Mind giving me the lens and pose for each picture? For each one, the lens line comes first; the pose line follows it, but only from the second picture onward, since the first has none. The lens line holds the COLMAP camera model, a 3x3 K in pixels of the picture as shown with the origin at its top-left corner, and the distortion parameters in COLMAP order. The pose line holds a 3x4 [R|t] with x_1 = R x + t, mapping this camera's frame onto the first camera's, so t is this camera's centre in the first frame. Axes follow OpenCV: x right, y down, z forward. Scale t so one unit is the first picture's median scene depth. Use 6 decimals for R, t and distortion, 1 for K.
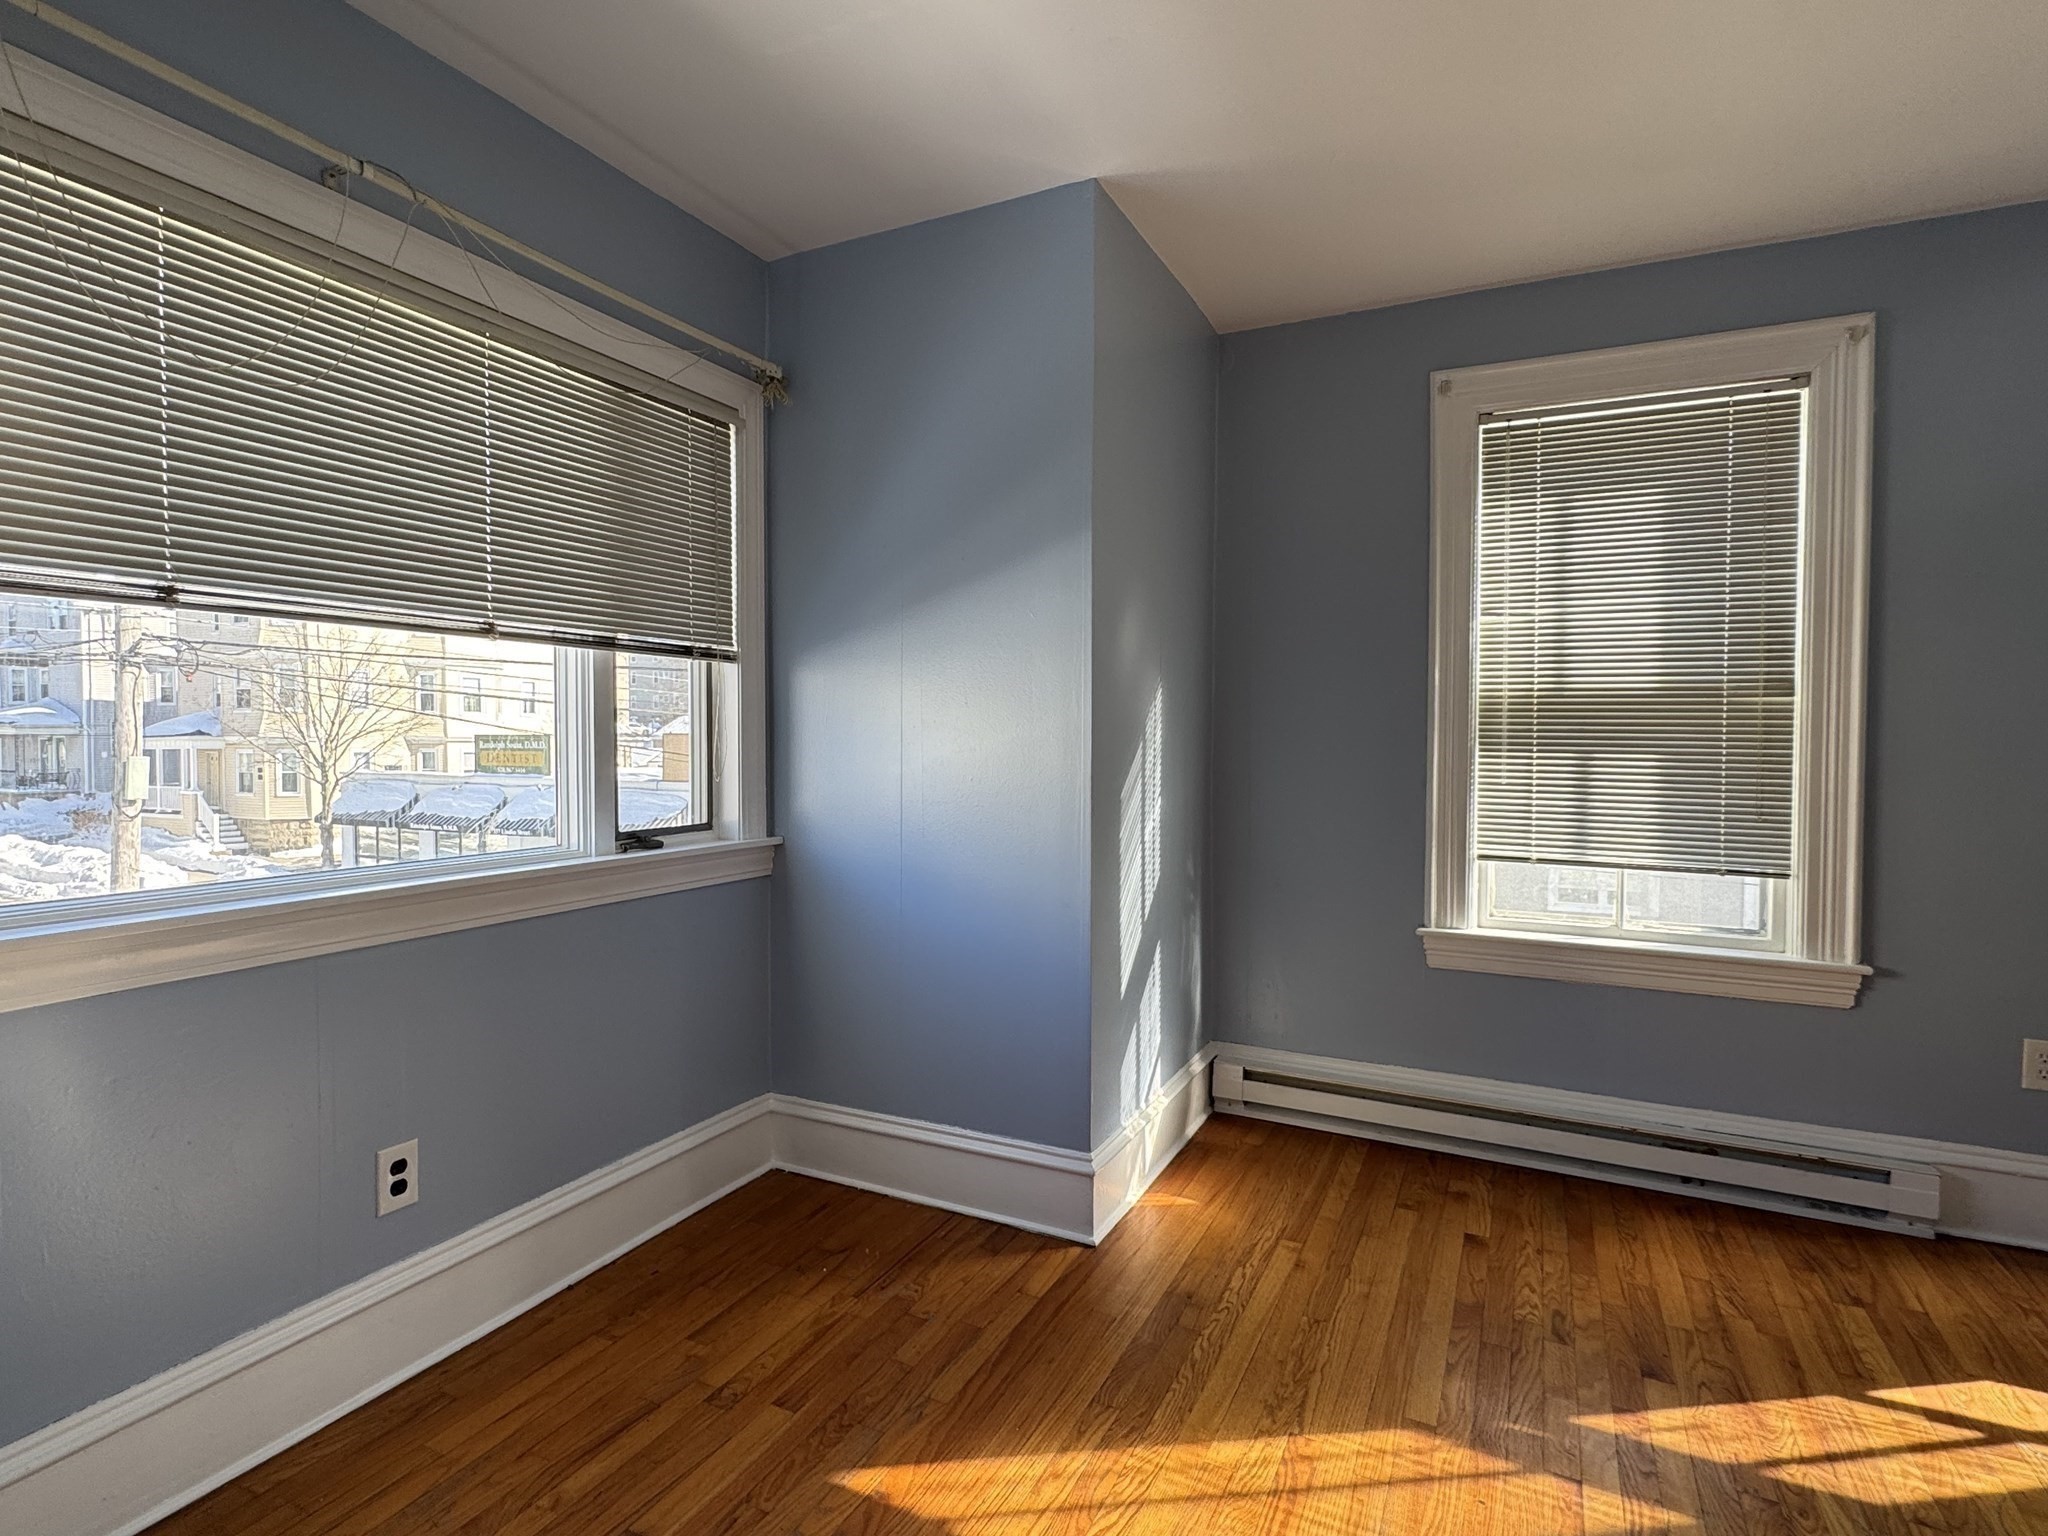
lens RADIAL K [[1043.7, 0, 995.3], [0, 1043.7, 765.0], [0, 0, 1]] dist [0.004289, 0.002286]
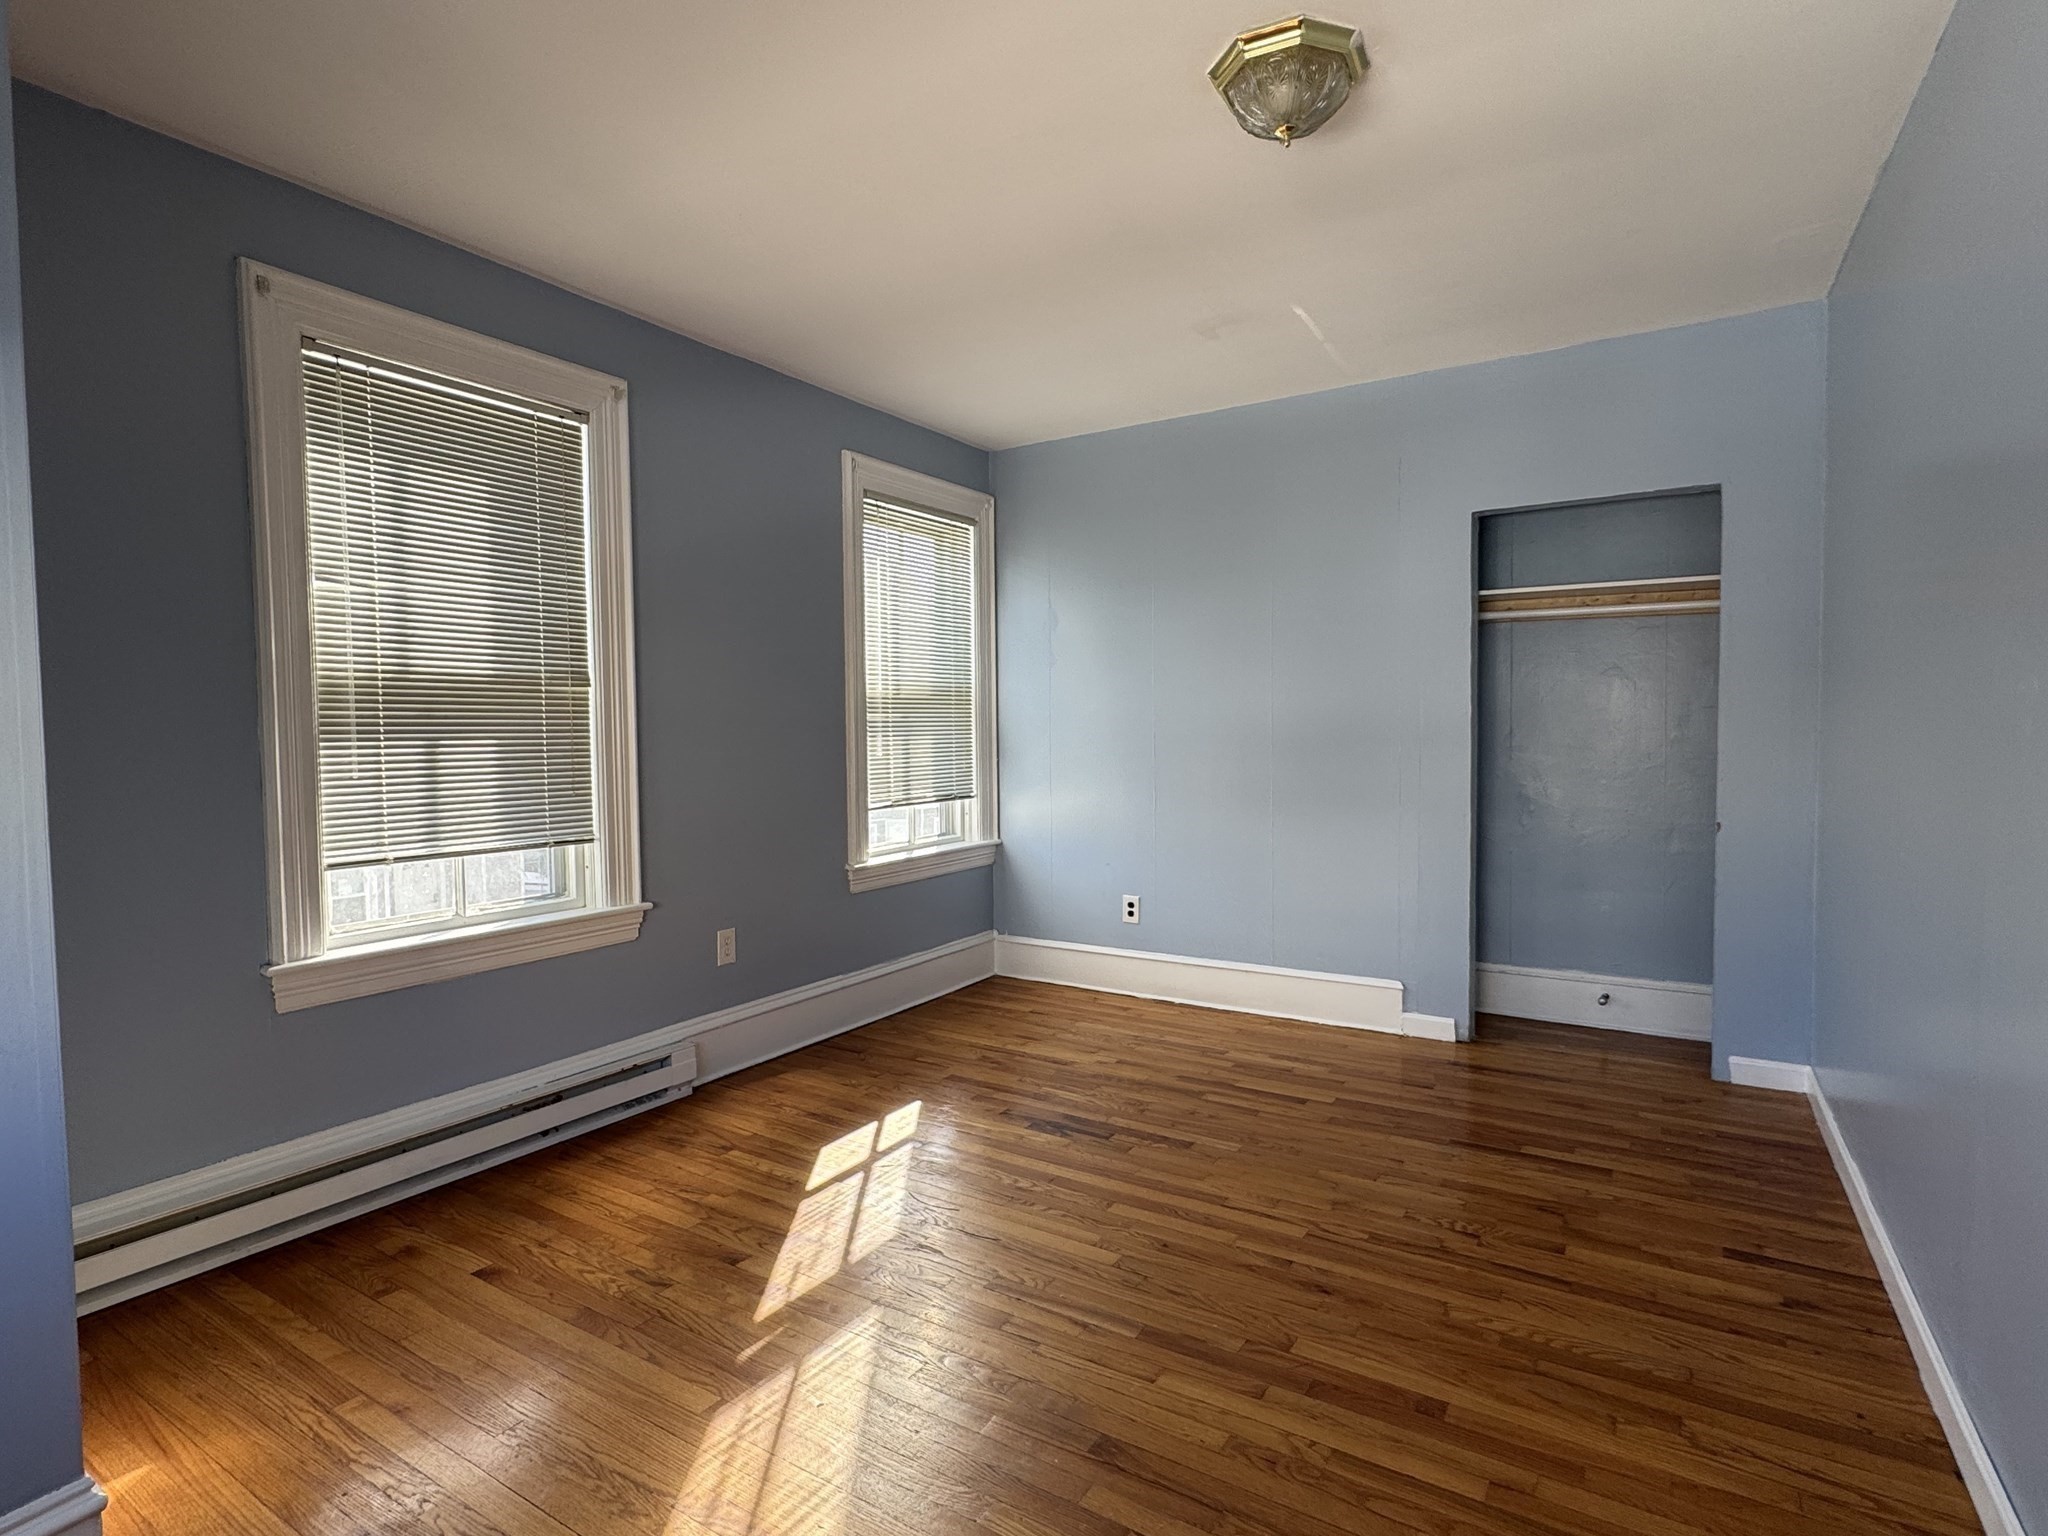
lens RADIAL K [[1074.2, 0, 1015.0], [0, 1074.2, 764.2], [0, 0, 1]] dist [0.004445, 0.001158]
pose [[0.098088, -0.044567, 0.994179, -0.388494], [0.038427, 0.998421, 0.040966, -0.010217], [-0.994436, 0.034185, 0.099645, 0.407153]]
